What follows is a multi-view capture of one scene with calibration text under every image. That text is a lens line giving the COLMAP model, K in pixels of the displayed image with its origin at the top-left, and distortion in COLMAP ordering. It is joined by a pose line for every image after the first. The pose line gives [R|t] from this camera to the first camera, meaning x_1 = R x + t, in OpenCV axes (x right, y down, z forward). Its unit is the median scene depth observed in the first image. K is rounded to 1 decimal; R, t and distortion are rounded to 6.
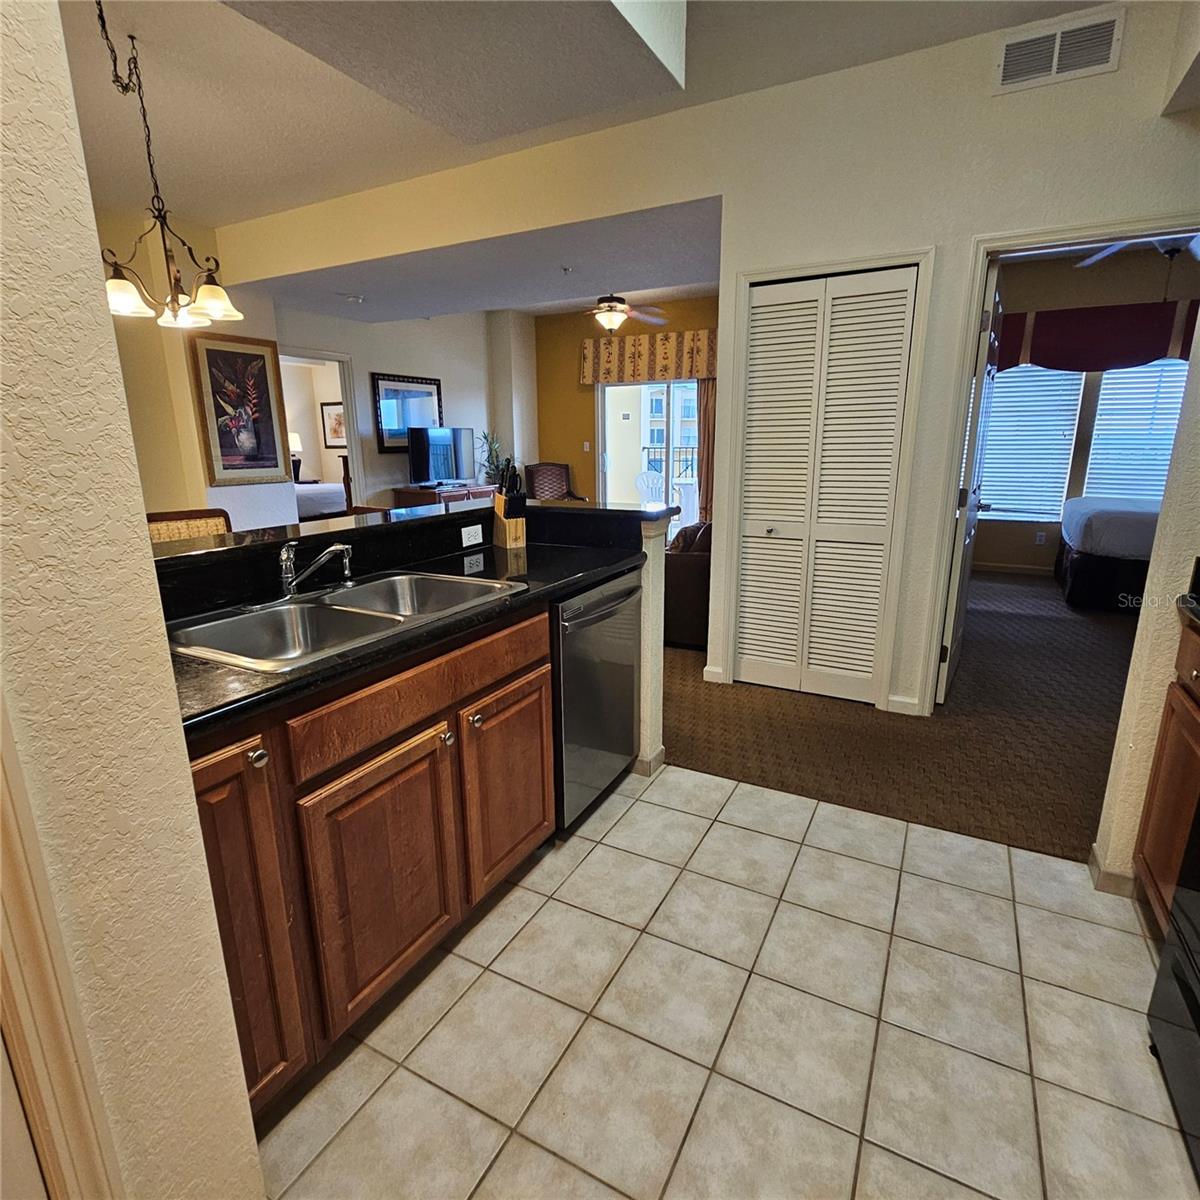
lens RADIAL K [[658.4, 0, 603.4], [0, 658.4, 603.1], [0, 0, 1]] dist [-0.003222, 0.001599]
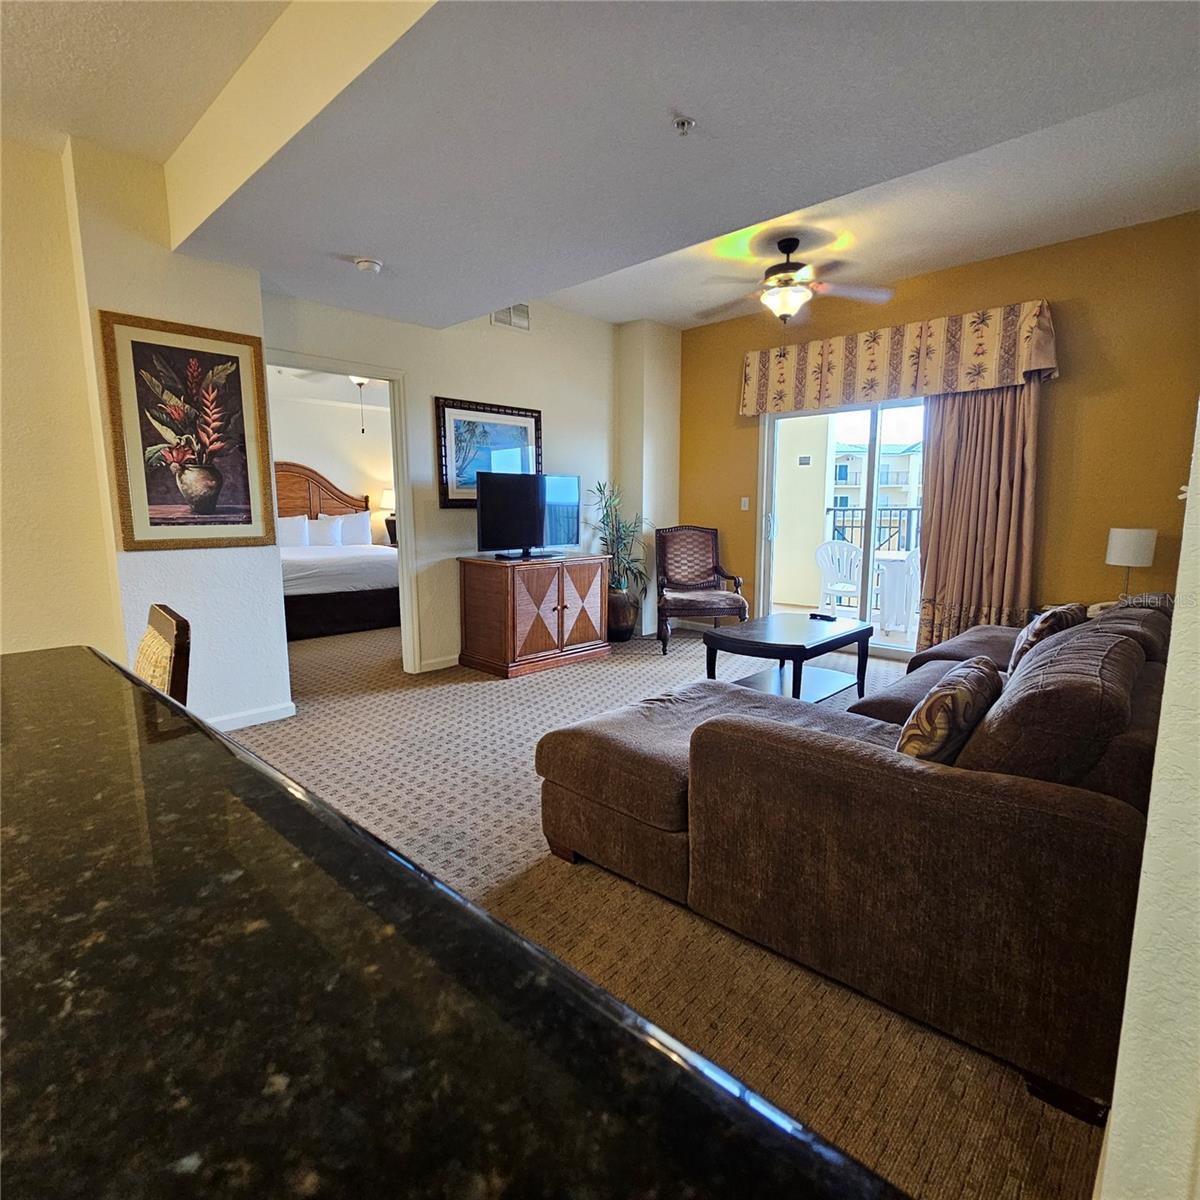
lens RADIAL K [[658.4, 0, 601.9], [0, 658.4, 599.4], [0, 0, 1]] dist [-0.003222, 0.001599]
pose [[0.965175, 0.039837, -0.258553, 0.020631], [-0.066921, 0.993051, -0.096809, -0.094104], [0.252900, 0.110740, 0.961134, 0.481241]]
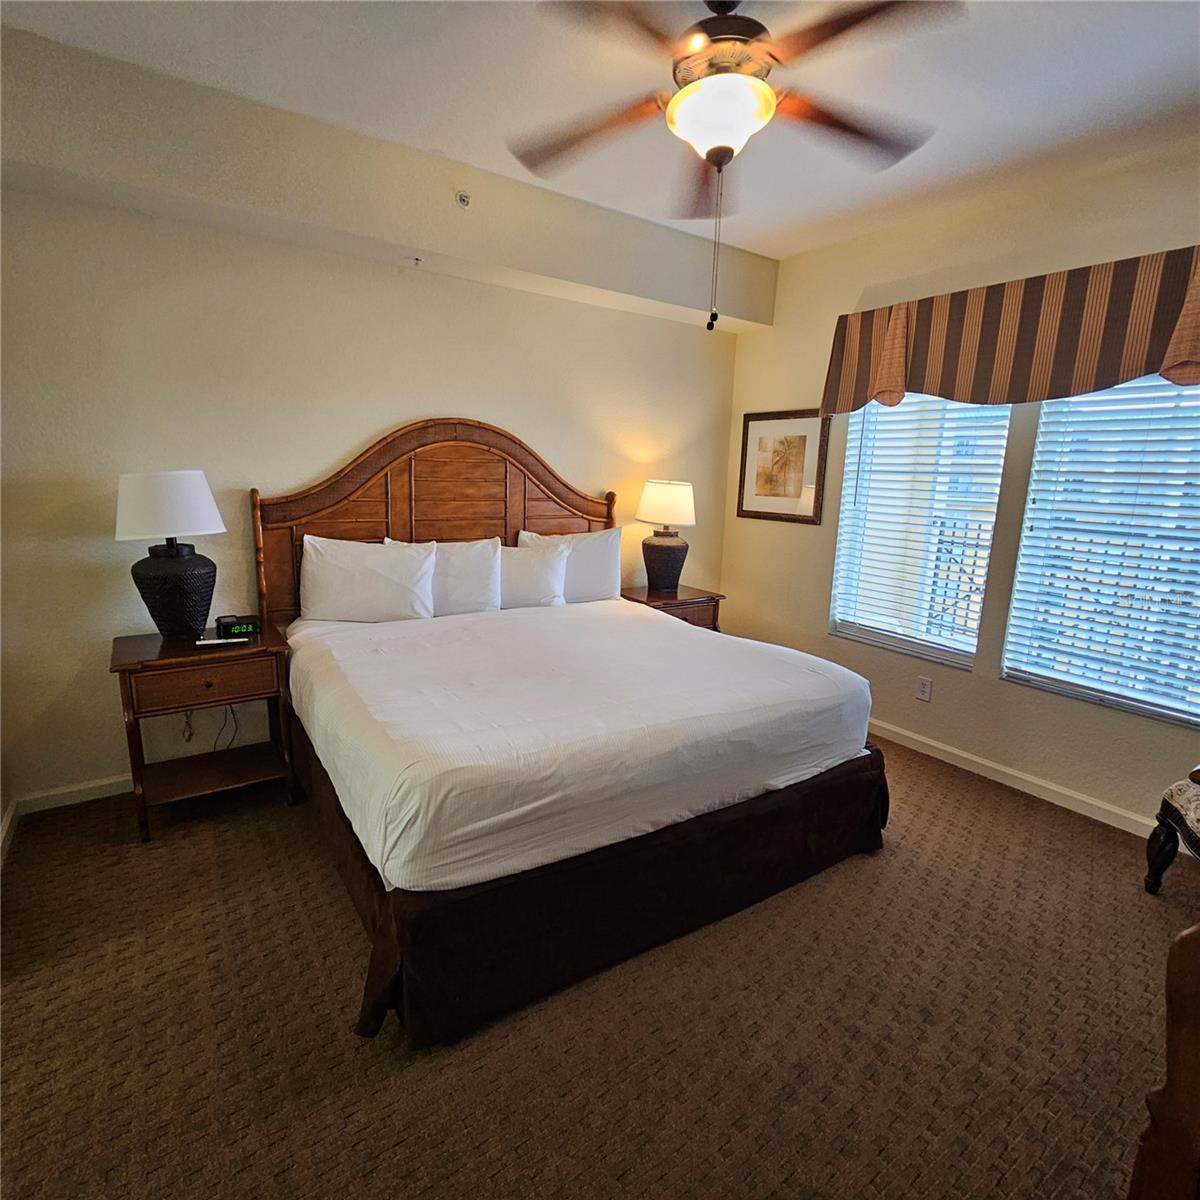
lens RADIAL K [[658.4, 0, 597.3], [0, 658.4, 604.1], [0, 0, 1]] dist [-0.003222, 0.001599]
pose [[0.882744, 0.131779, -0.450995, -0.606130], [-0.152454, 0.988264, -0.009634, -0.322599], [0.444433, 0.077261, 0.892474, 1.159471]]
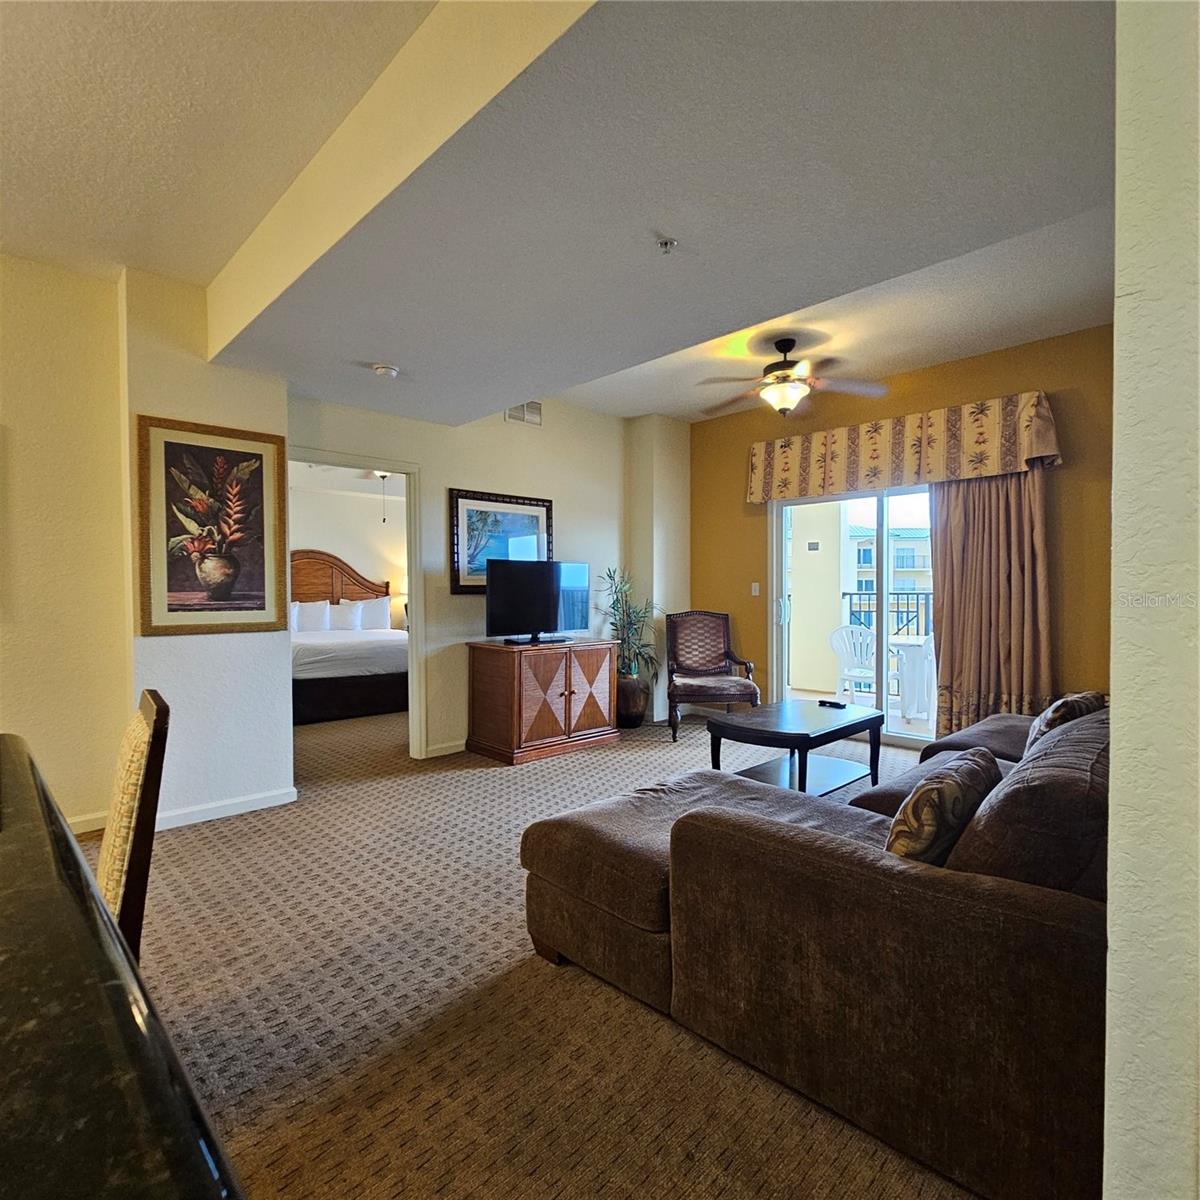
lens RADIAL K [[658.4, 0, 595.3], [0, 658.4, 603.9], [0, 0, 1]] dist [-0.003222, 0.001599]
pose [[0.951901, 0.007369, -0.306316, 0.044225], [-0.075834, 0.974274, -0.212224, -0.097011], [0.296872, 0.225246, 0.927972, 0.485039]]
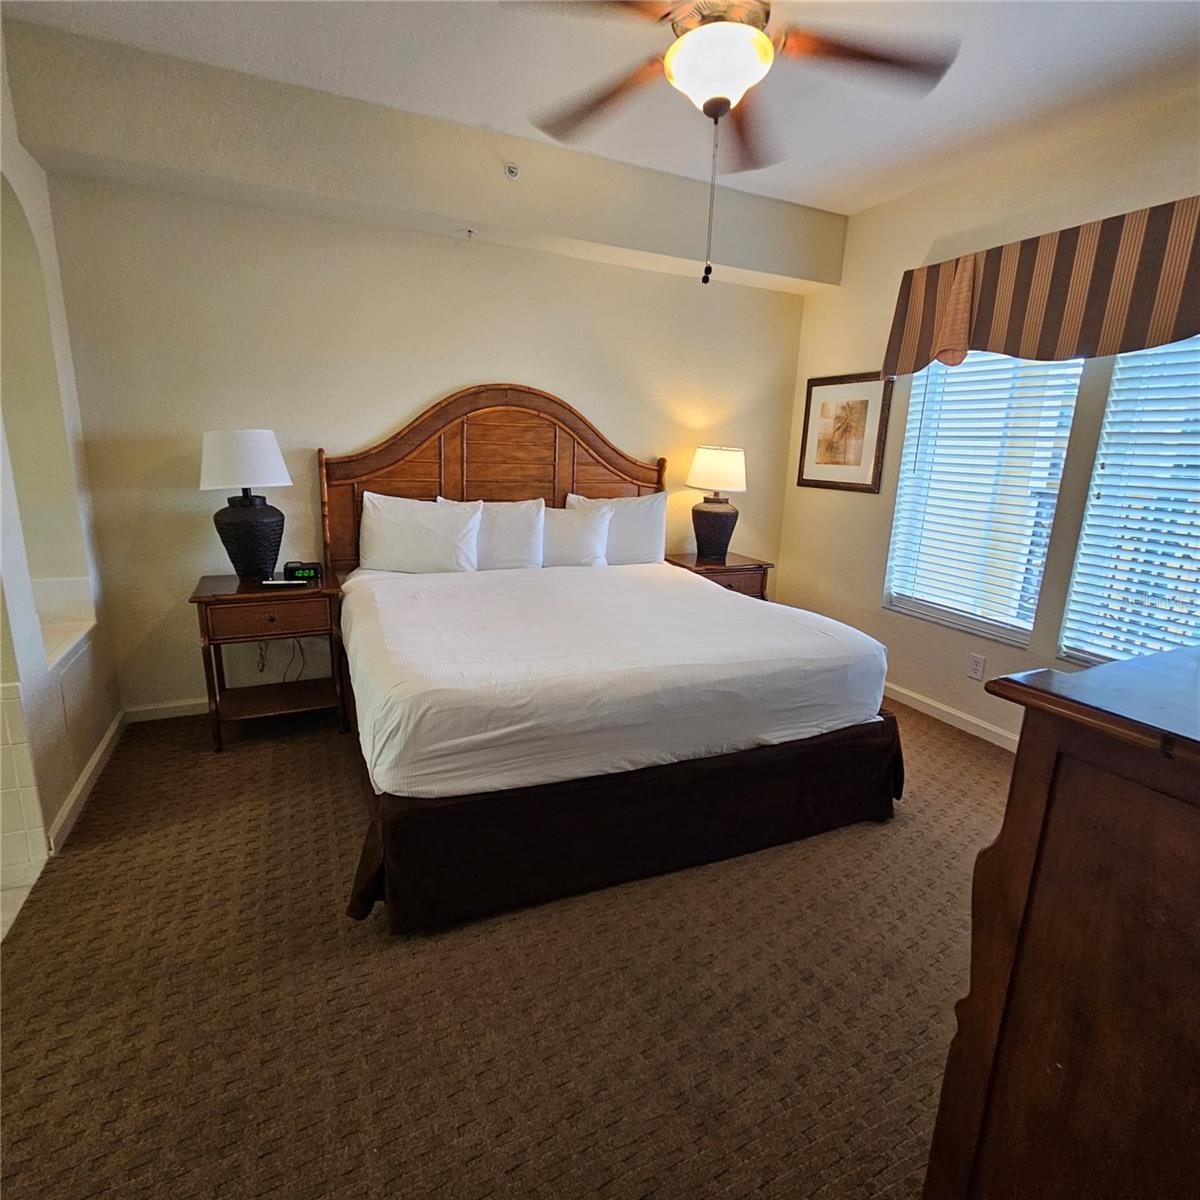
lens RADIAL K [[658.4, 0, 596.5], [0, 658.4, 603.3], [0, 0, 1]] dist [-0.003222, 0.001599]
pose [[0.793033, 0.179936, -0.581998, -0.532909], [-0.188518, 0.980973, 0.046412, -0.314681], [0.579275, 0.072911, 0.811865, 1.179370]]
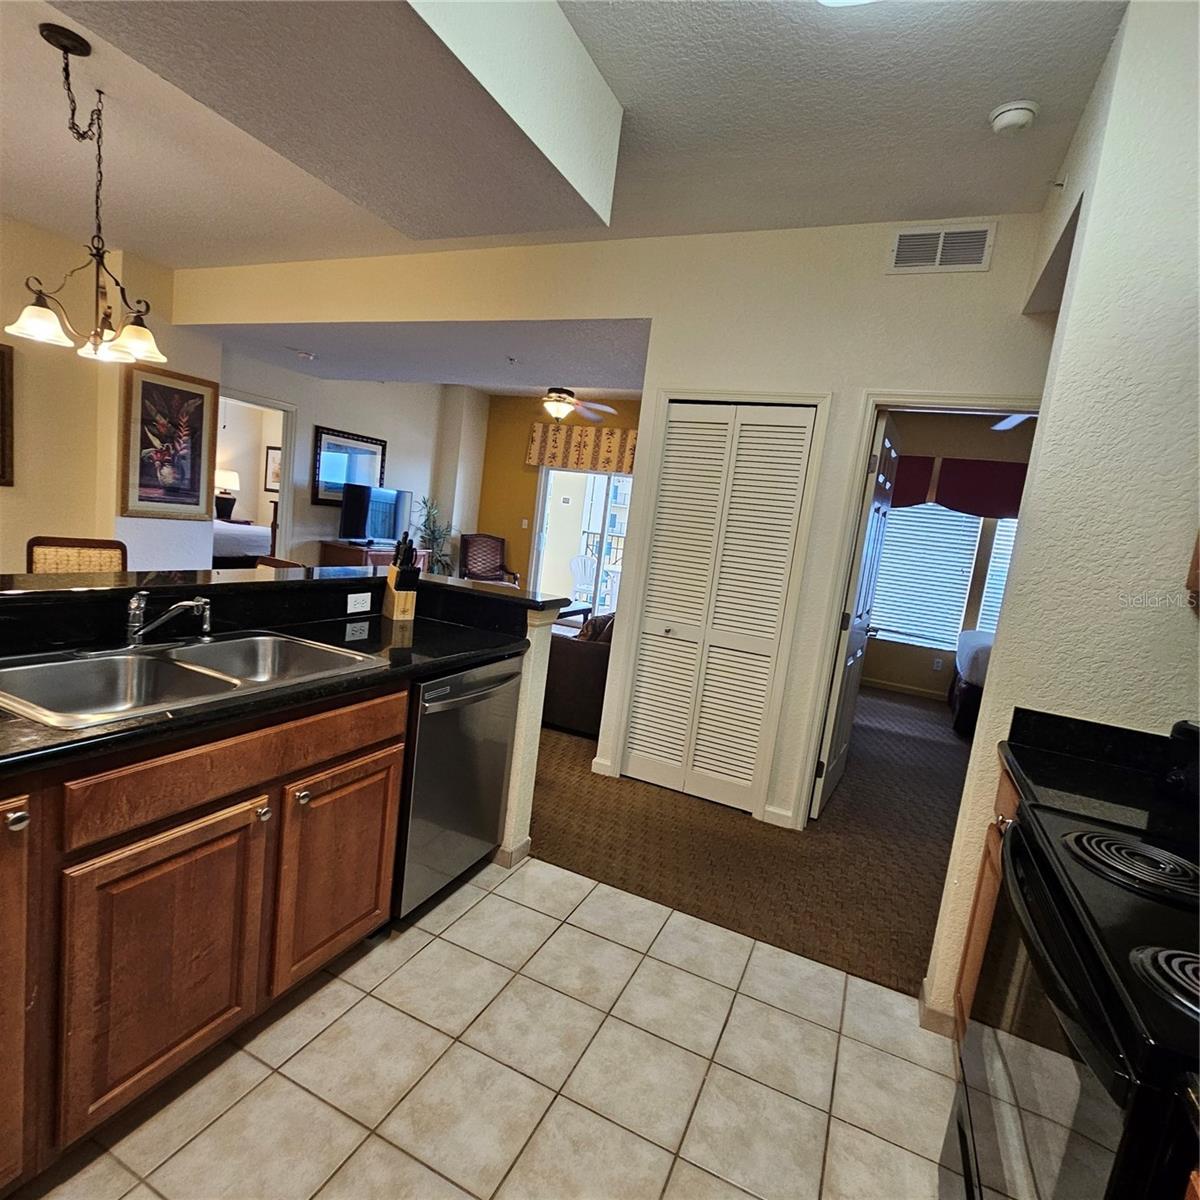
lens RADIAL K [[658.4, 0, 597.8], [0, 658.4, 606.7], [0, 0, 1]] dist [-0.003222, 0.001599]
pose [[0.990018, 0.119327, 0.074998, 0.040278], [-0.110286, 0.987234, -0.114914, -0.010580], [-0.087753, 0.105496, 0.990540, -0.007899]]
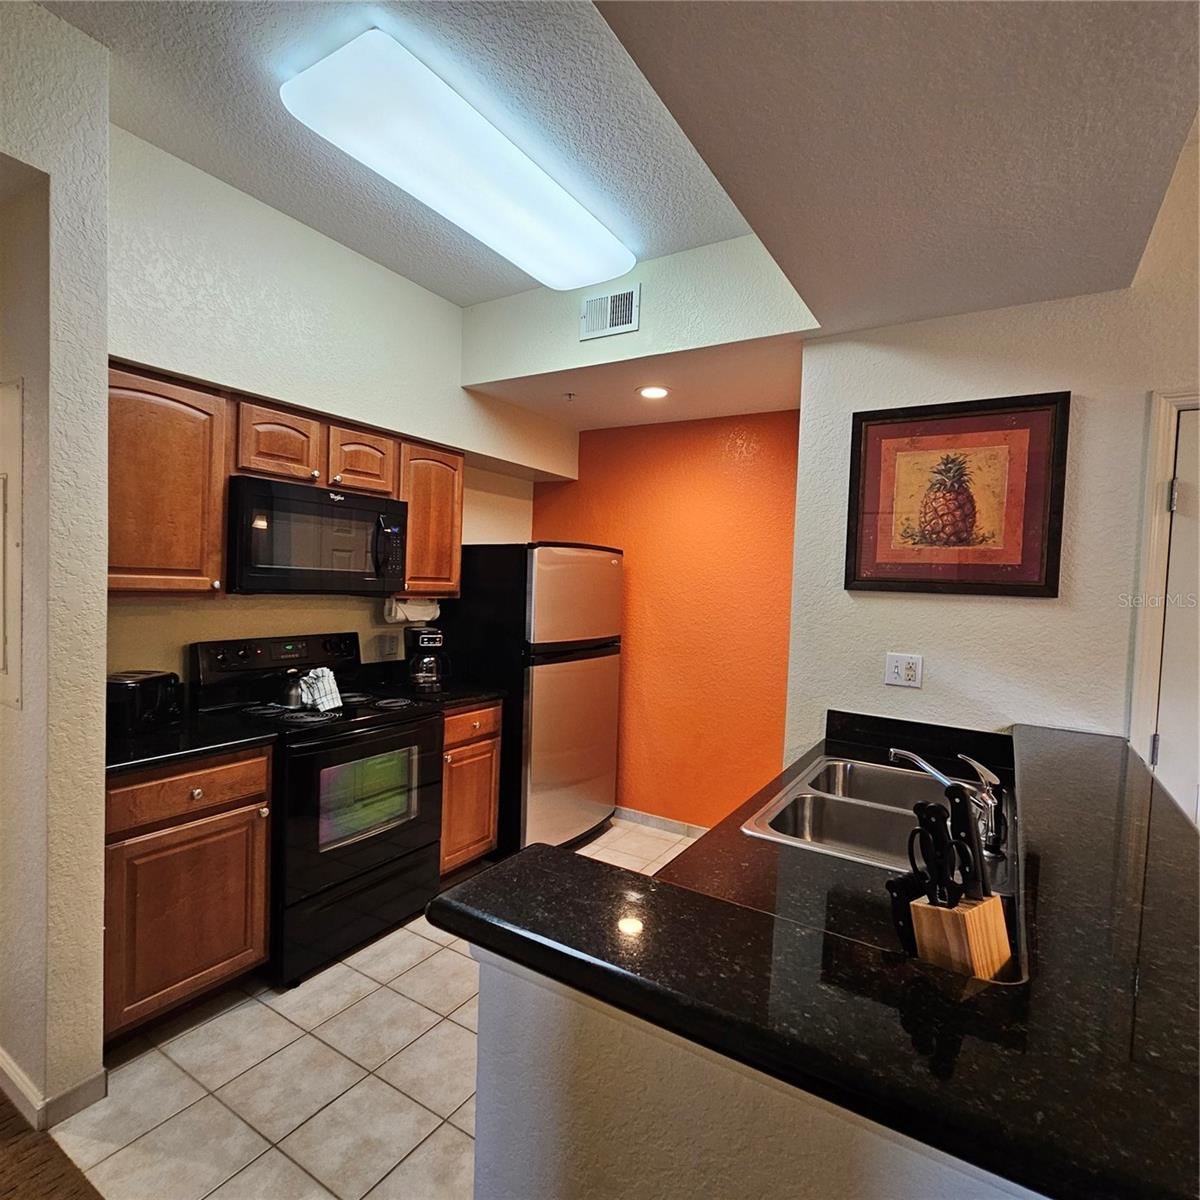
lens RADIAL K [[658.4, 0, 595.4], [0, 658.4, 601.6], [0, 0, 1]] dist [-0.003222, 0.001599]
pose [[-0.997391, -0.032099, 0.064661, 0.008652], [-0.012963, 0.960783, 0.276999, -0.188245], [-0.071016, 0.275438, -0.958692, 0.619046]]
